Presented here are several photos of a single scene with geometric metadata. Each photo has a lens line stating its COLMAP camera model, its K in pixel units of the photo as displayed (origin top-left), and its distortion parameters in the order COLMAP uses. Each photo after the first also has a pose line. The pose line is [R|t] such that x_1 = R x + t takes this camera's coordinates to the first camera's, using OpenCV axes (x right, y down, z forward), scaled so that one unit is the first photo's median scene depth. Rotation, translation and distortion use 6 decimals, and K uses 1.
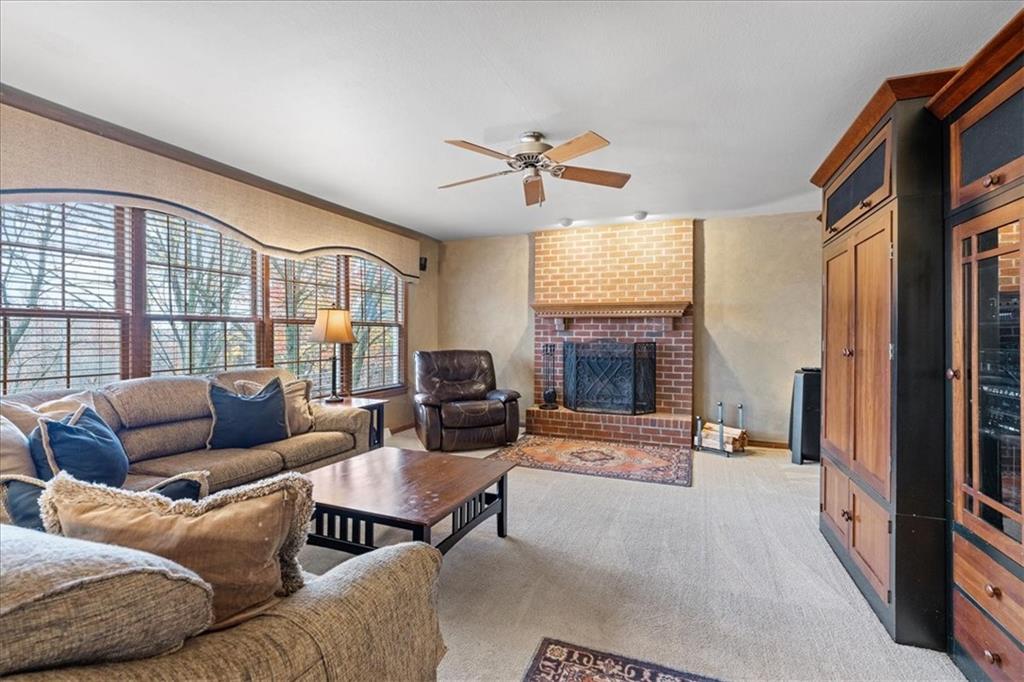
lens RADIAL K [[473.1, 0, 510.7], [0, 473.1, 335.8], [0, 0, 1]] dist [-0.000436, 0.000106]
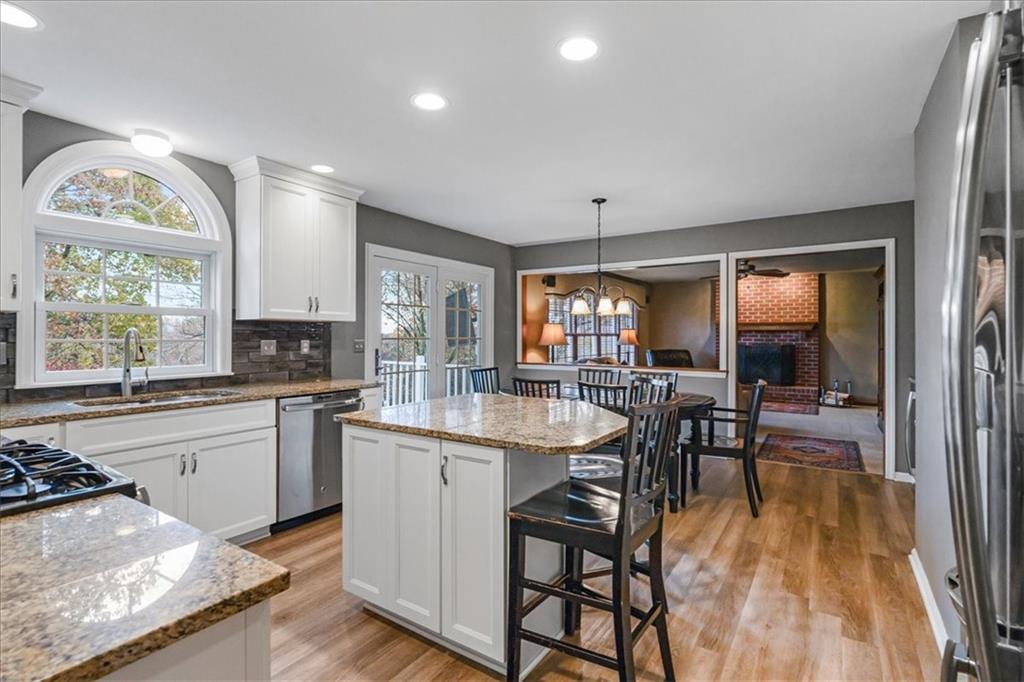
lens RADIAL K [[473.1, 0, 520.2], [0, 473.1, 337.8], [0, 0, 1]] dist [-0.000436, 0.000106]
pose [[0.979648, -0.003359, -0.200693, -0.337762], [0.002510, 0.999987, -0.004488, -0.007380], [0.200705, 0.003893, 0.979644, -0.914882]]
